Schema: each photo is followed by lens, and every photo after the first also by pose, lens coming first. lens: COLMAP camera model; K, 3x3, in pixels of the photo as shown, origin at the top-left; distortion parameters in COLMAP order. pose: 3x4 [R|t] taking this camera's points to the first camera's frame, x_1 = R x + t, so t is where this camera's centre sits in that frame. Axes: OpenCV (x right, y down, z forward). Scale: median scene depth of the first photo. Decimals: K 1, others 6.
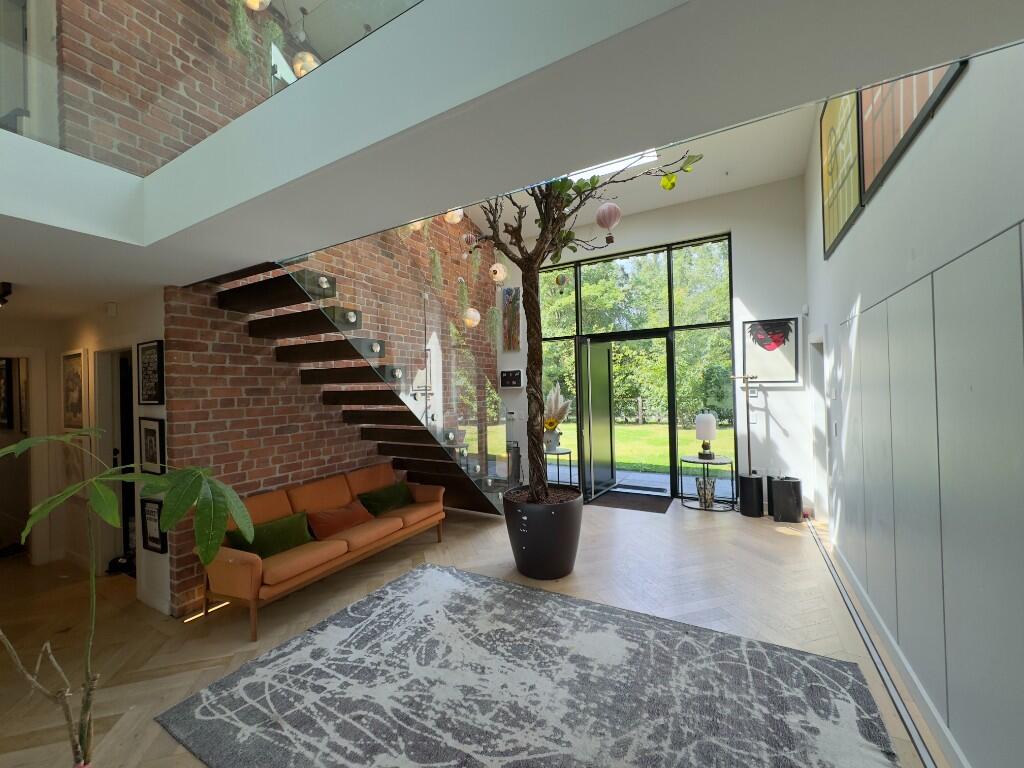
lens RADIAL K [[403.6, 0, 510.3], [0, 403.6, 385.5], [0, 0, 1]] dist [0.000493, -0.000047]
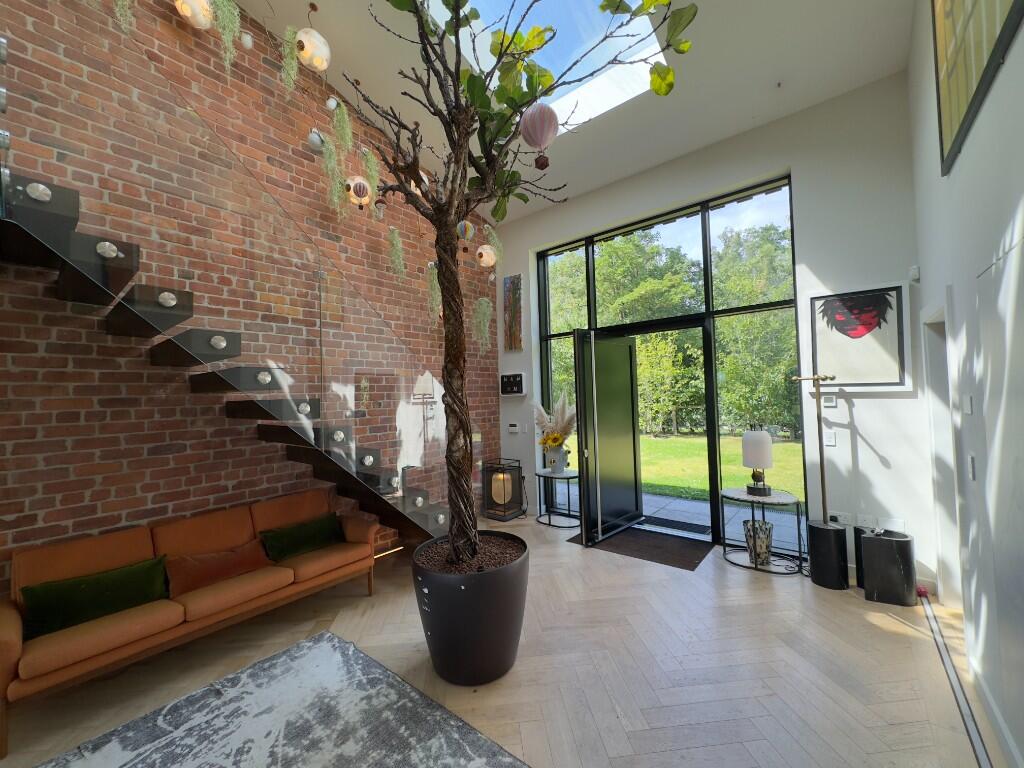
lens RADIAL K [[403.6, 0, 510.3], [0, 403.6, 385.5], [0, 0, 1]] dist [0.000493, -0.000047]
pose [[0.984139, -0.009056, -0.177166, 0.275280], [0.006288, 0.999849, -0.016178, -0.000979], [0.177286, 0.014808, 0.984048, 0.334578]]
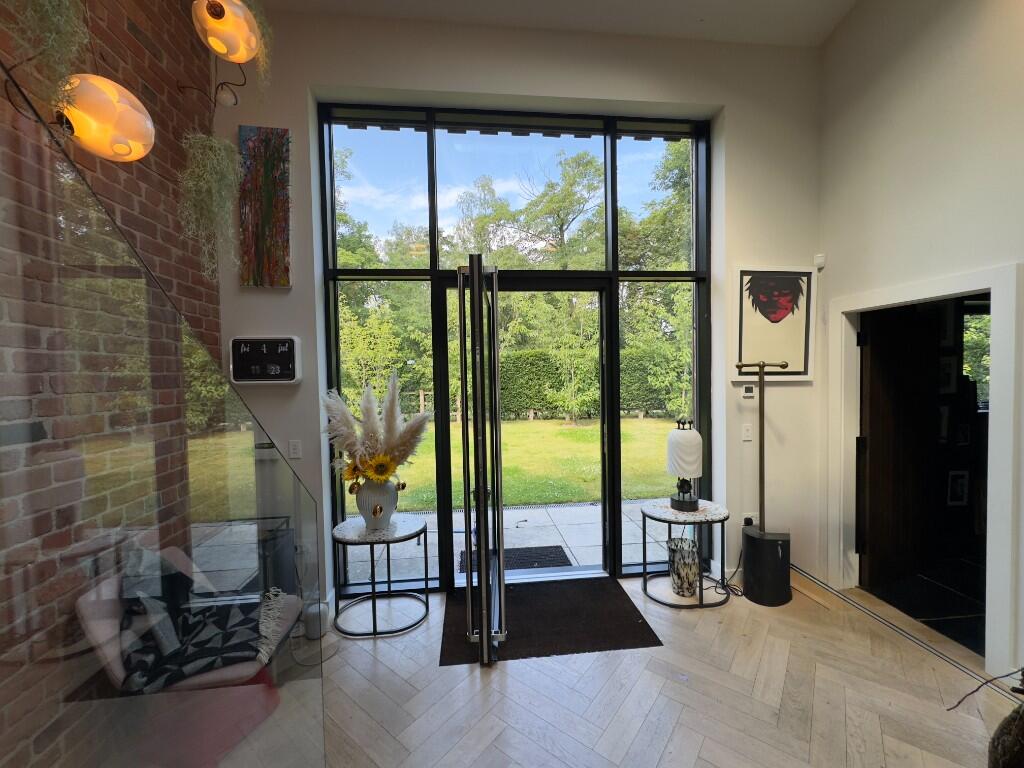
lens RADIAL K [[403.6, 0, 510.3], [0, 403.6, 385.5], [0, 0, 1]] dist [0.000493, -0.000047]
pose [[0.814115, -0.008629, 0.580640, -0.061201], [-0.005235, 0.999740, 0.022198, -0.002745], [-0.580680, -0.021111, 0.813858, 1.018177]]
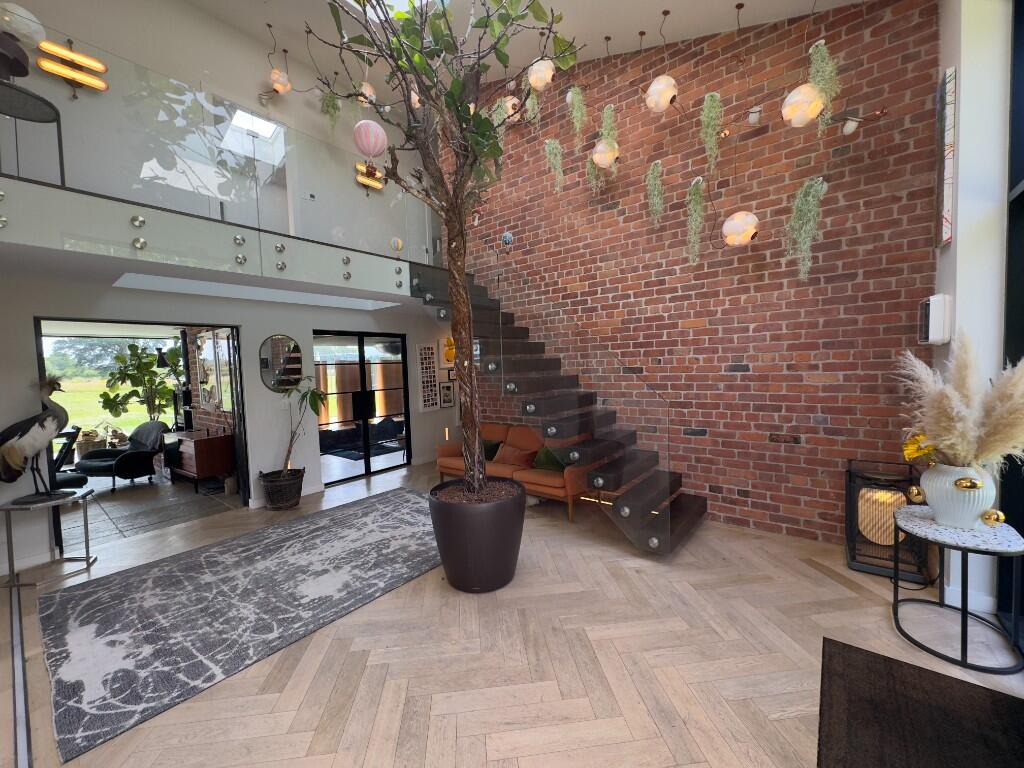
lens RADIAL K [[403.6, 0, 510.3], [0, 403.6, 385.5], [0, 0, 1]] dist [0.000493, -0.000047]
pose [[-0.161019, 0.083366, -0.983424, 0.881891], [0.047016, 0.995943, 0.076730, -0.005231], [0.985831, -0.033881, -0.164286, 1.230166]]
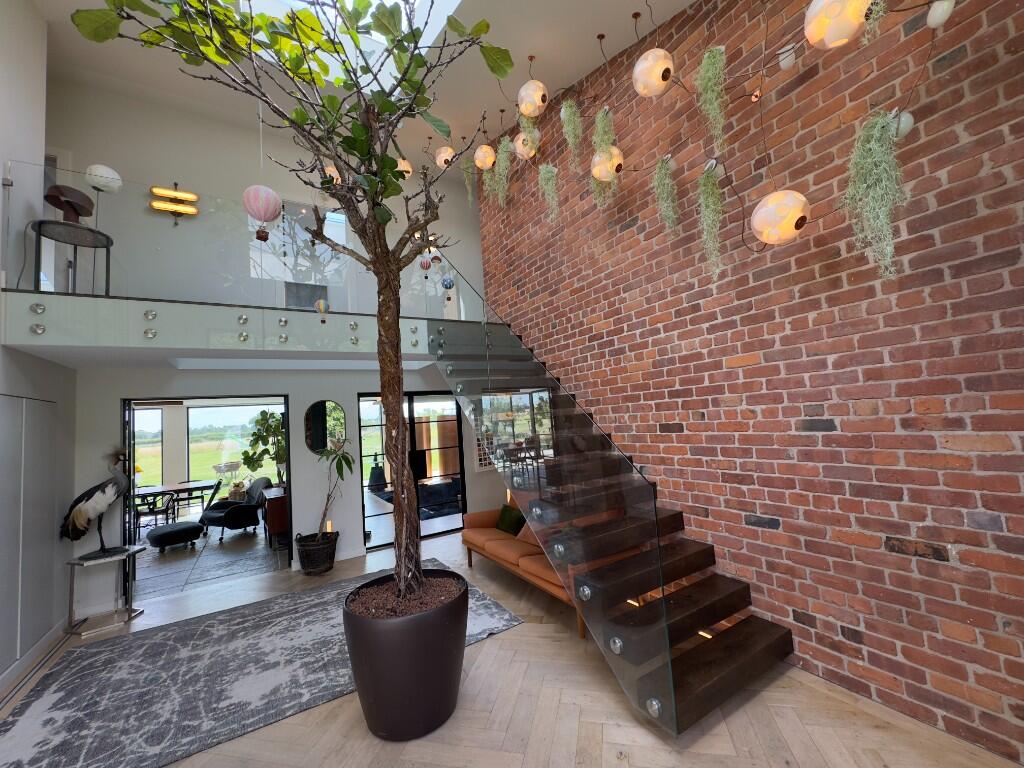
lens RADIAL K [[405.9, 0, 509.0], [0, 405.9, 386.1], [0, 0, 1]] dist [0.001660, 0.000488]
pose [[-0.486637, -0.007862, -0.873569, 0.593634], [0.090434, 0.994134, -0.059325, -0.012108], [0.868911, -0.107870, -0.483071, 1.526876]]
